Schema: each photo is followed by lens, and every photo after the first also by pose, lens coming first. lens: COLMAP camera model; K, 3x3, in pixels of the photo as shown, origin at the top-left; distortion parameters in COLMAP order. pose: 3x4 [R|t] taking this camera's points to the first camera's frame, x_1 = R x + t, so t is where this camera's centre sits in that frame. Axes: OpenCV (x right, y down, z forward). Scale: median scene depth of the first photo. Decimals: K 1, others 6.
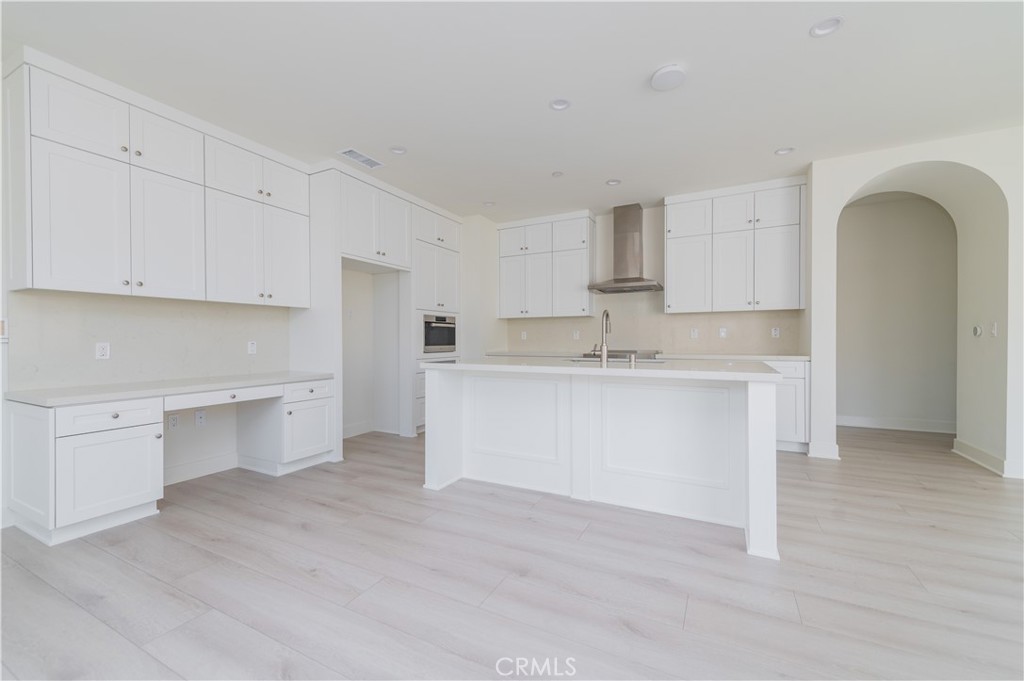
lens RADIAL K [[404.7, 0, 520.0], [0, 404.7, 337.8], [0, 0, 1]] dist [0.016506, -0.001610]
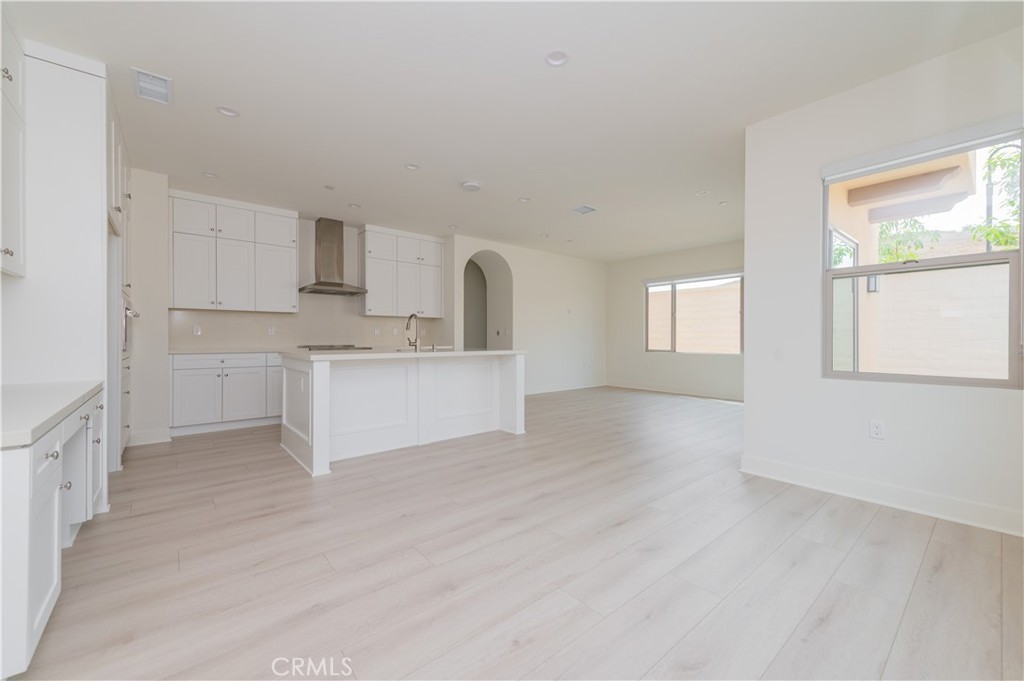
lens RADIAL K [[404.7, 0, 479.5], [0, 404.7, 339.8], [0, 0, 1]] dist [0.016506, -0.001610]
pose [[0.457569, 0.000678, 0.889174, -0.608837], [-0.008239, 0.999960, 0.003477, 0.009957], [-0.889136, -0.008917, 0.457556, 0.096140]]
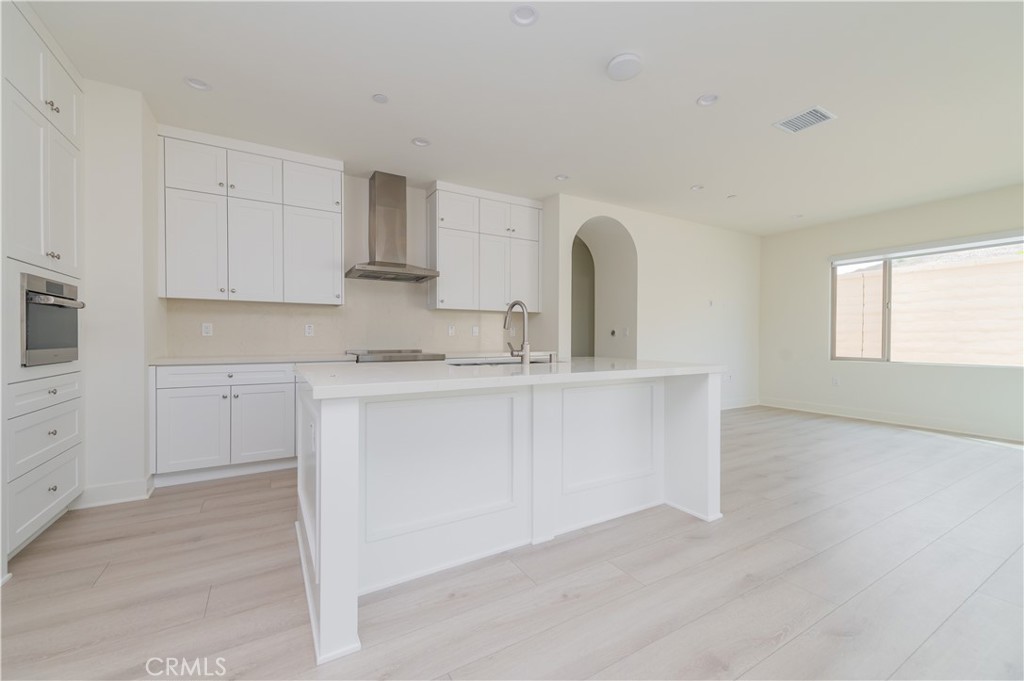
lens RADIAL K [[404.7, 0, 503.7], [0, 404.7, 338.2], [0, 0, 1]] dist [0.016506, -0.001610]
pose [[0.549763, 0.002188, 0.835318, -0.318858], [-0.008898, 0.999955, 0.003236, 0.002537], [-0.835273, -0.009212, 0.549758, 0.368918]]
